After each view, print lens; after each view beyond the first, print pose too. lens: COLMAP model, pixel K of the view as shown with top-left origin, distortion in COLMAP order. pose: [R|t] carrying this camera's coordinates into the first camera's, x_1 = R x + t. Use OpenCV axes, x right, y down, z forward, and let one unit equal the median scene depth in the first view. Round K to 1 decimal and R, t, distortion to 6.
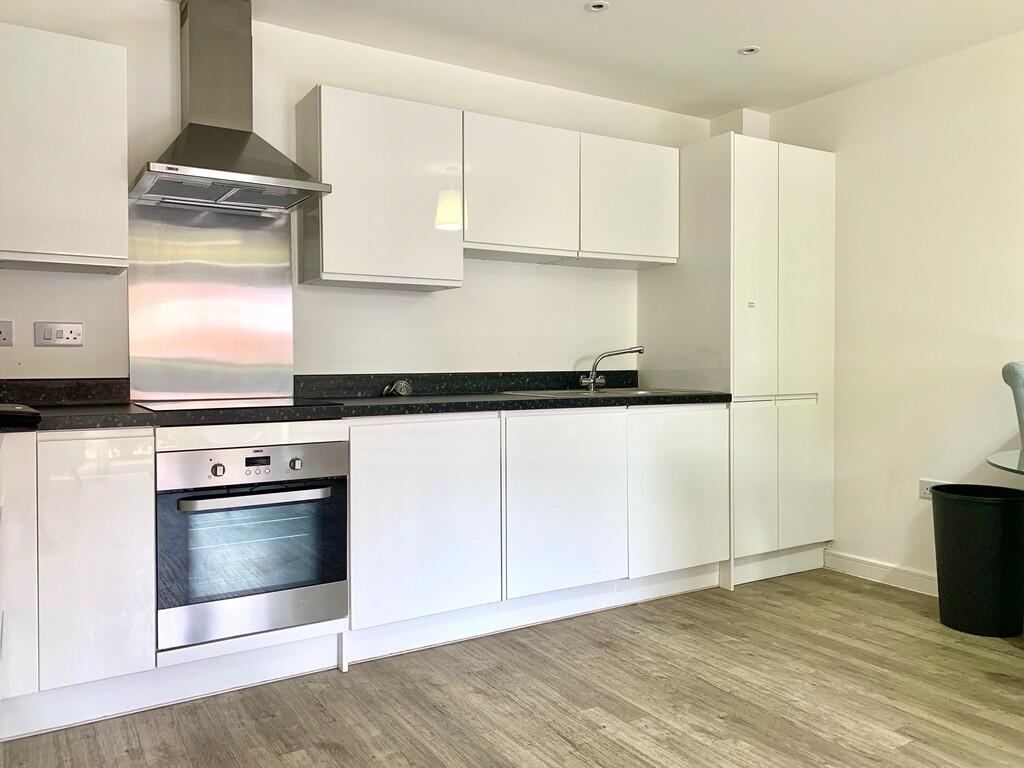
lens RADIAL K [[790.8, 0, 512.1], [0, 790.8, 368.5], [0, 0, 1]] dist [-0.029263, -0.003471]
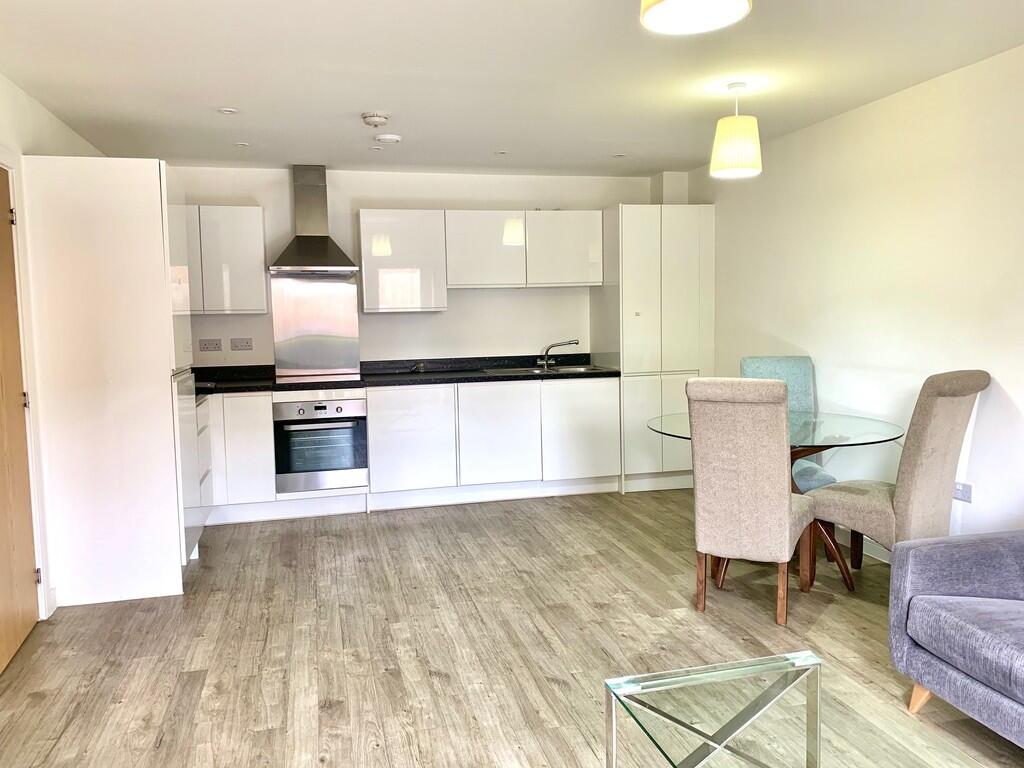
lens RADIAL K [[790.8, 0, 512.1], [0, 790.8, 368.5], [0, 0, 1]] dist [-0.029263, -0.003471]
pose [[0.954157, 0.004456, -0.299274, 0.601797], [0.014561, 0.998014, 0.061285, -0.081545], [0.298953, -0.062833, 0.952197, -0.636149]]
